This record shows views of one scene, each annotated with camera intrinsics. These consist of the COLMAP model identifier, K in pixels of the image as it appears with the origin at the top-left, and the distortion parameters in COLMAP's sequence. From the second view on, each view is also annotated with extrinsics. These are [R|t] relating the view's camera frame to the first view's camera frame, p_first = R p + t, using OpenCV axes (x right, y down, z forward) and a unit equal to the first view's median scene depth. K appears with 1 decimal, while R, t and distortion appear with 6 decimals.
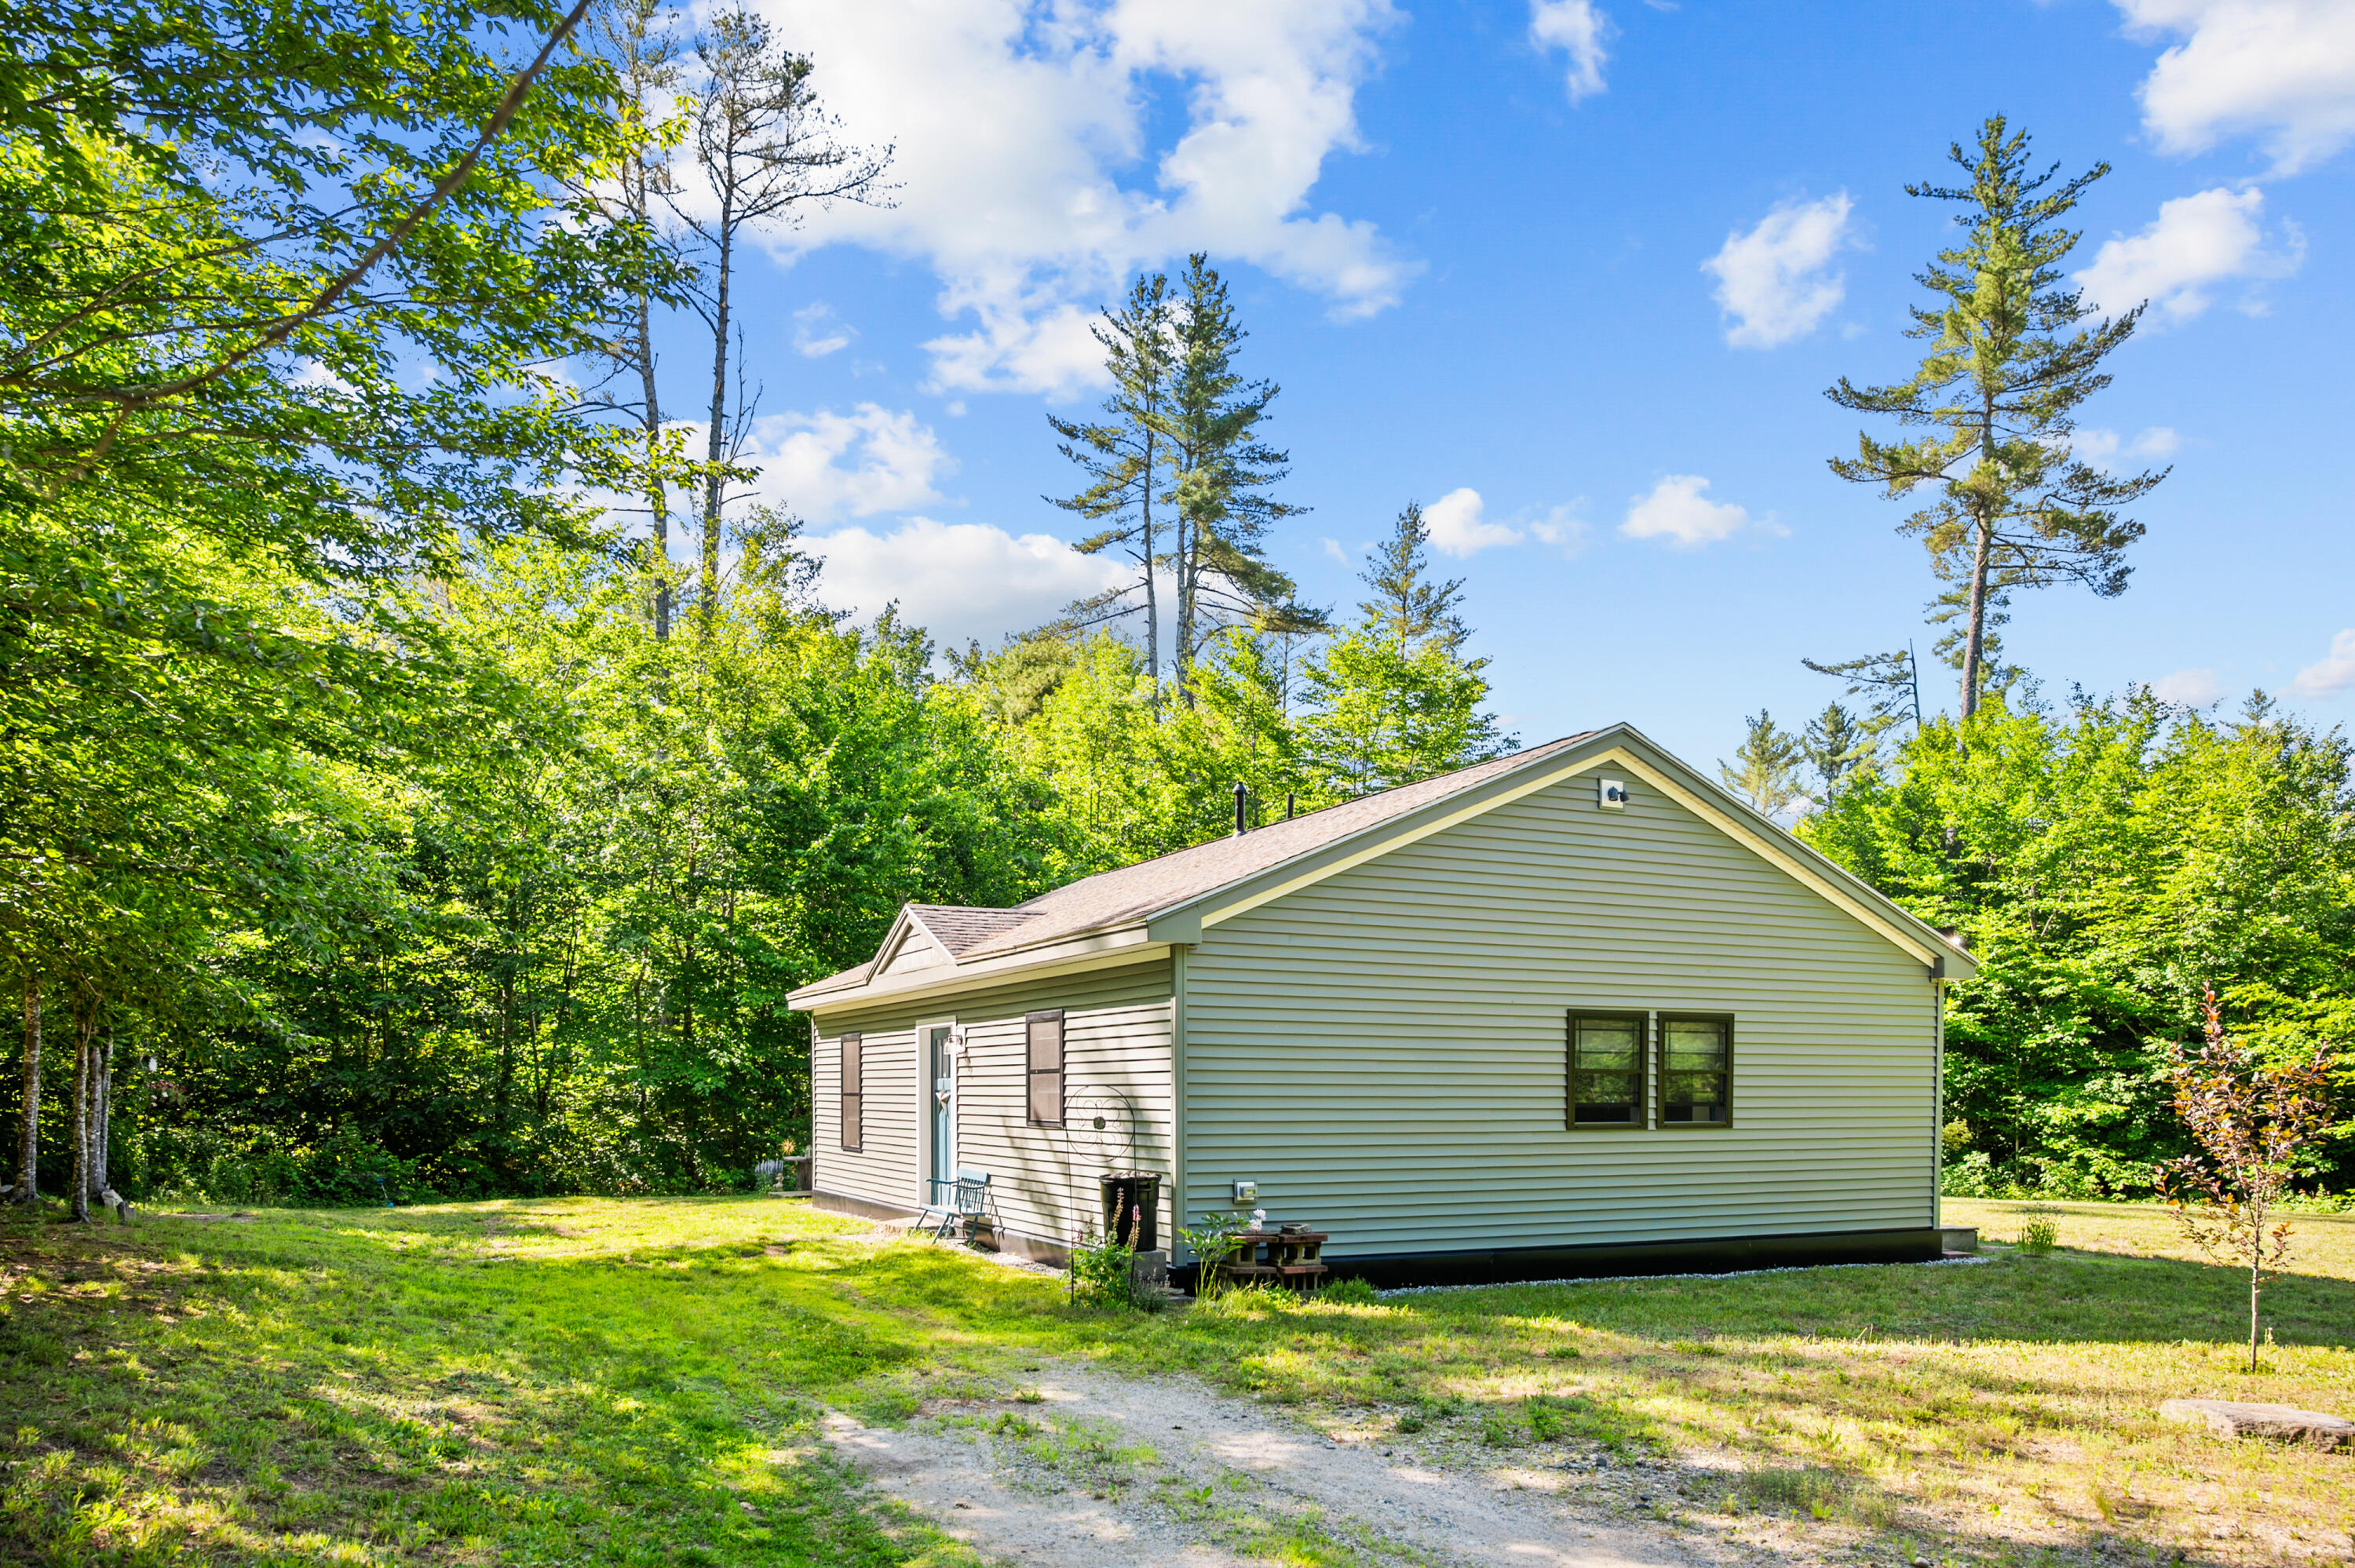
lens RADIAL K [[1577.8, 0, 1101.9], [0, 1577.8, 783.7], [0, 0, 1]] dist [0.001387, 0.000008]
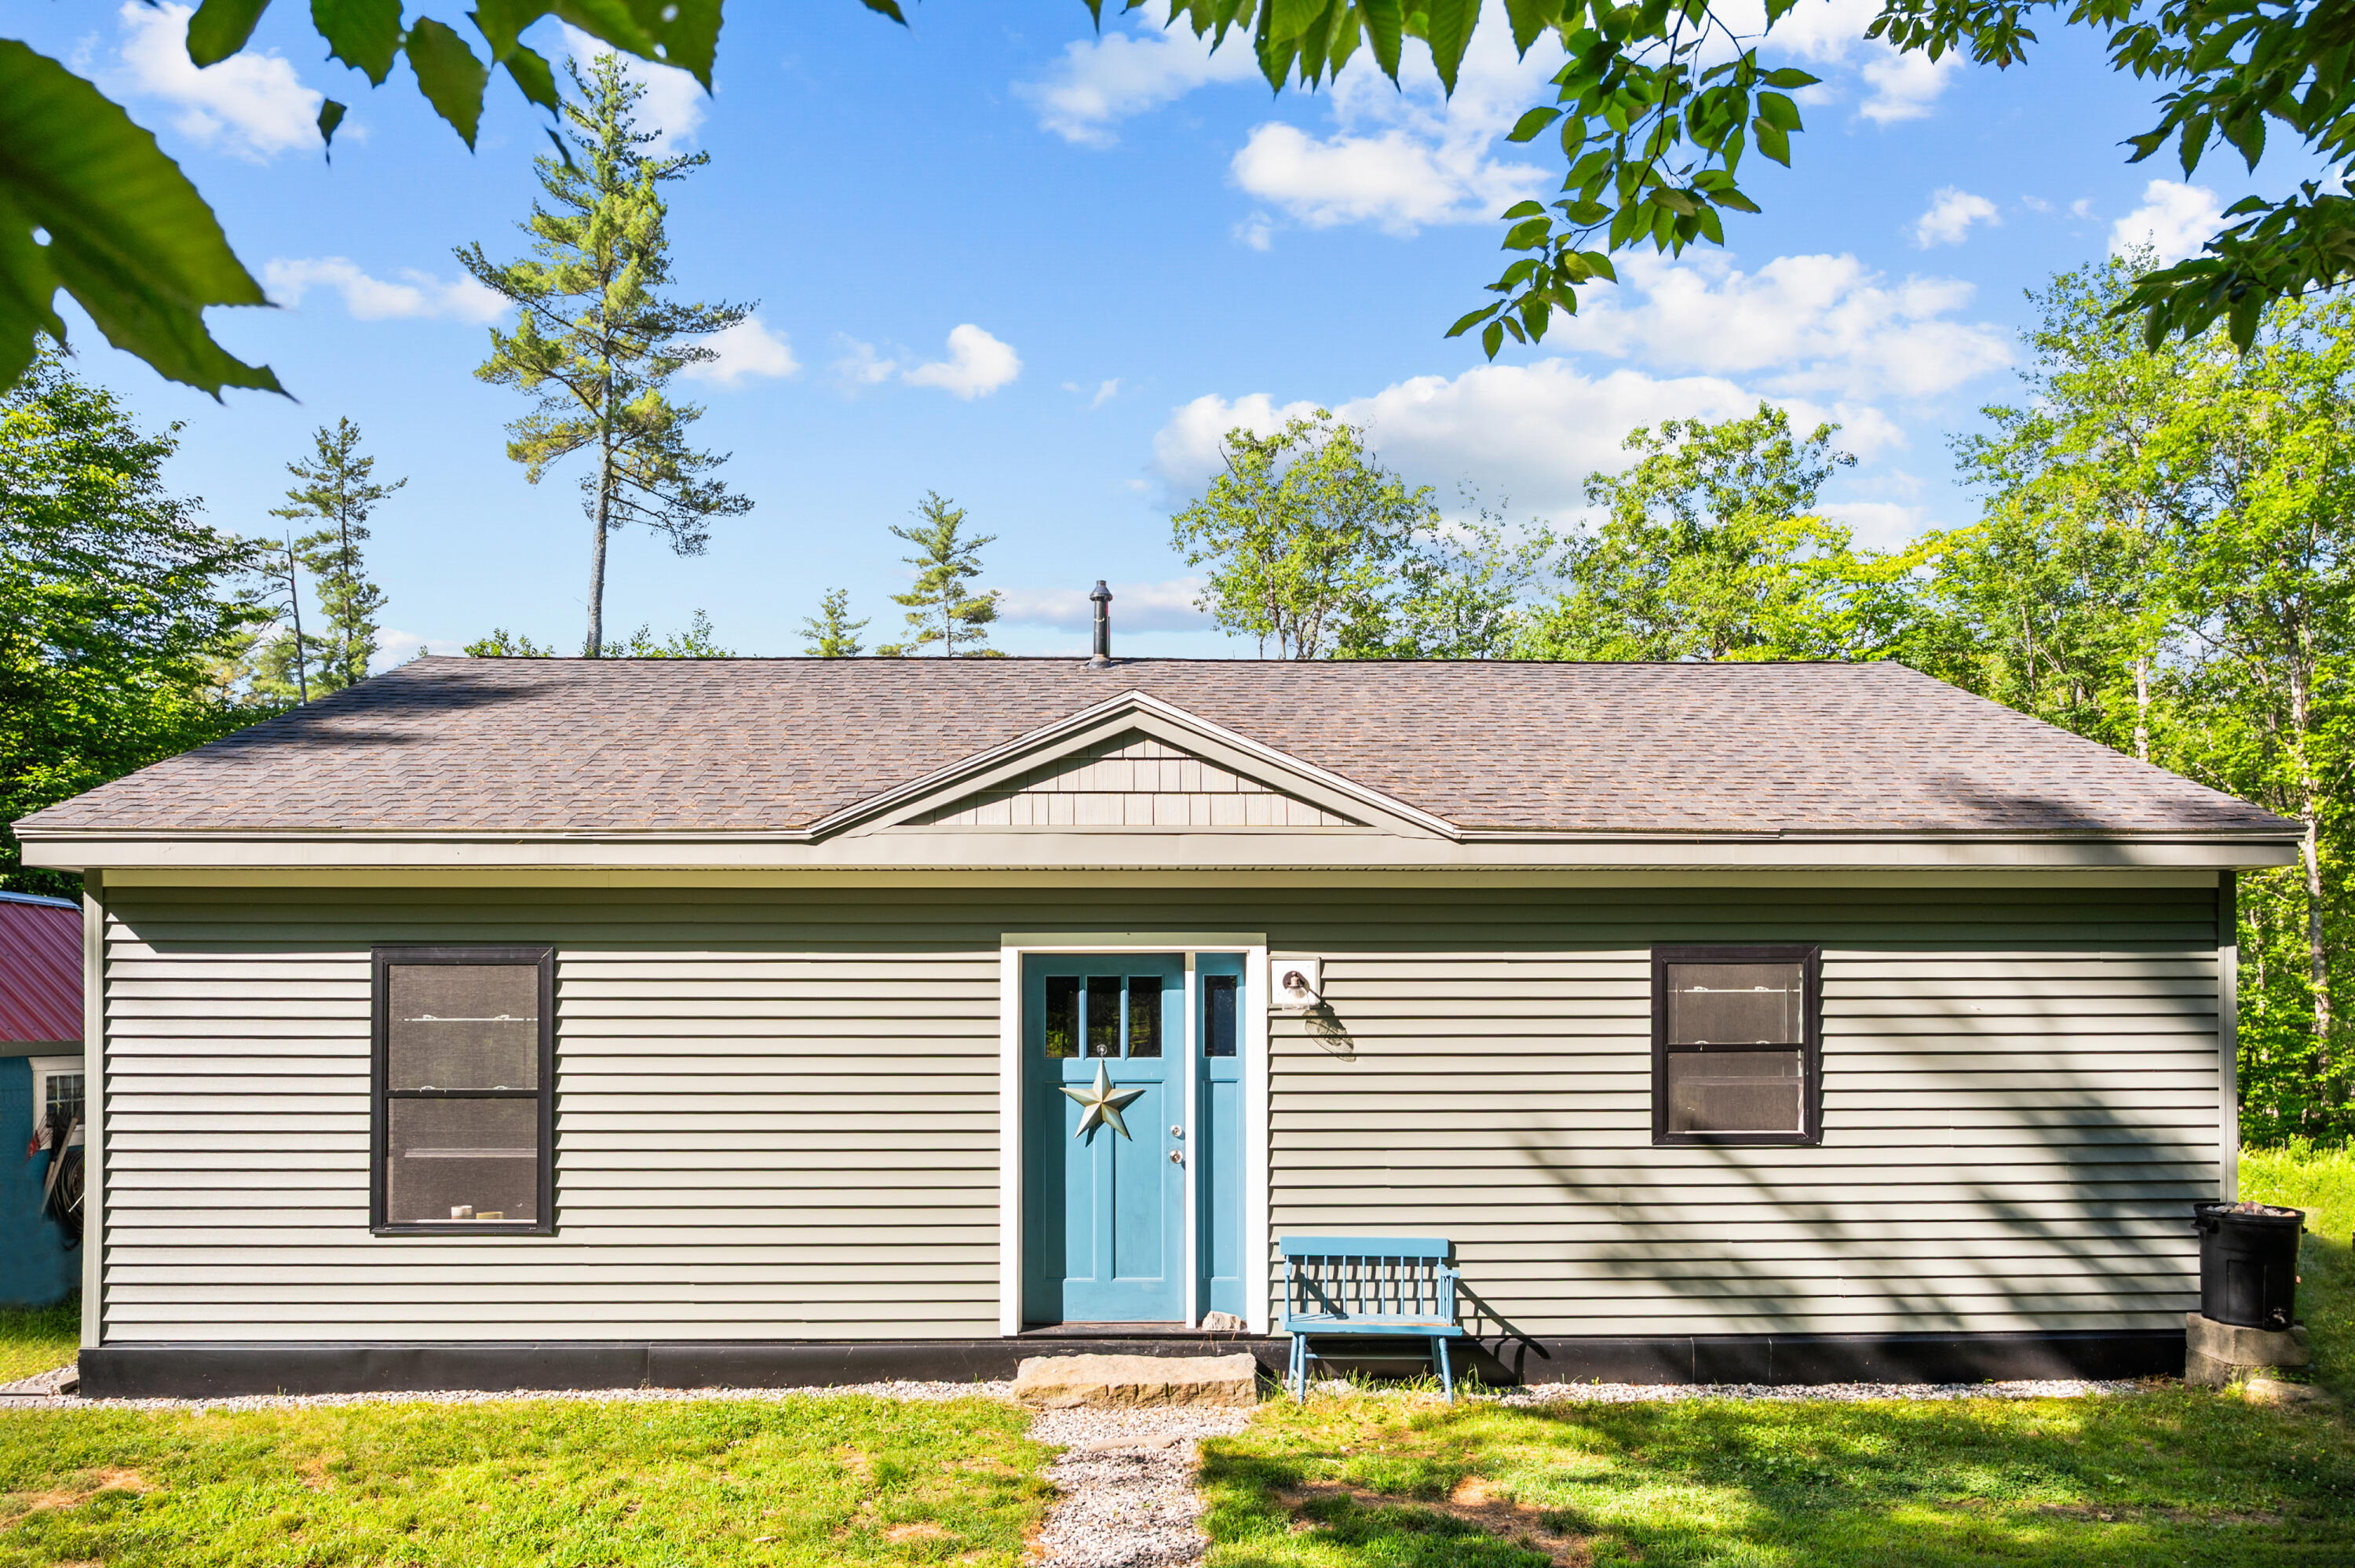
lens RADIAL K [[1577.8, 0, 1101.9], [0, 1577.8, 783.7], [0, 0, 1]] dist [0.001387, 0.000008]
pose [[0.399201, 0.126569, 0.908085, -0.427815], [-0.172402, 0.983121, -0.061239, 0.105027], [-0.900509, -0.132109, 0.414284, 0.634192]]
